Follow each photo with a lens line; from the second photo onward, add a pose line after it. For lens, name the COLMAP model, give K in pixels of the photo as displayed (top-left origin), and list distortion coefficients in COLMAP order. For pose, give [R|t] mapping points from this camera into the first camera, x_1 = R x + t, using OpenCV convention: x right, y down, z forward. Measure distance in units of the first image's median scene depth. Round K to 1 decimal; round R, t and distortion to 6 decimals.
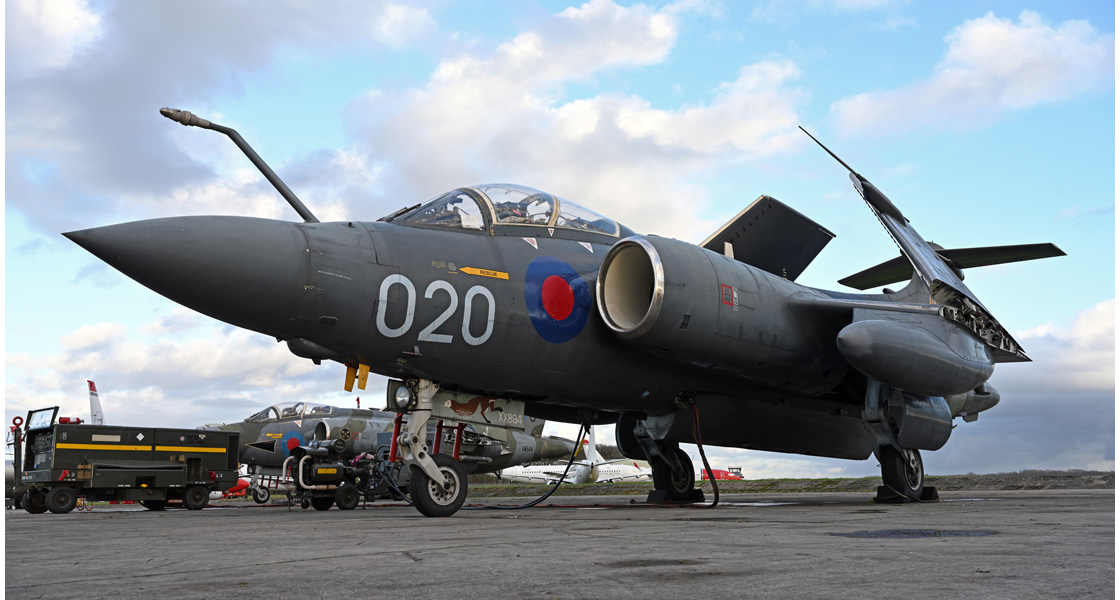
lens RADIAL K [[924.9, 0, 560.6], [0, 924.9, 298.4], [0, 0, 1]] dist [0.006968, 0.003297]
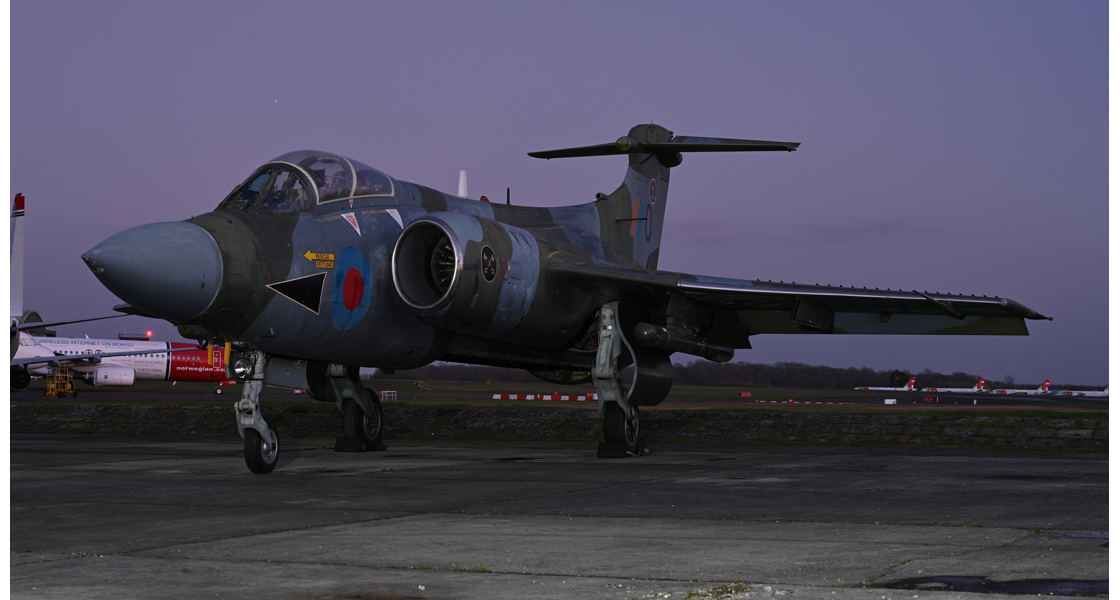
lens RADIAL K [[2221.9, 0, 560.0], [0, 2221.9, 299.5], [0, 0, 1]] dist [0.059011, 0.000000]
pose [[0.922836, 0.037800, 0.383334, -0.766897], [-0.102263, 0.983504, 0.149204, -0.372159], [-0.371370, -0.176891, 0.911479, -1.409384]]
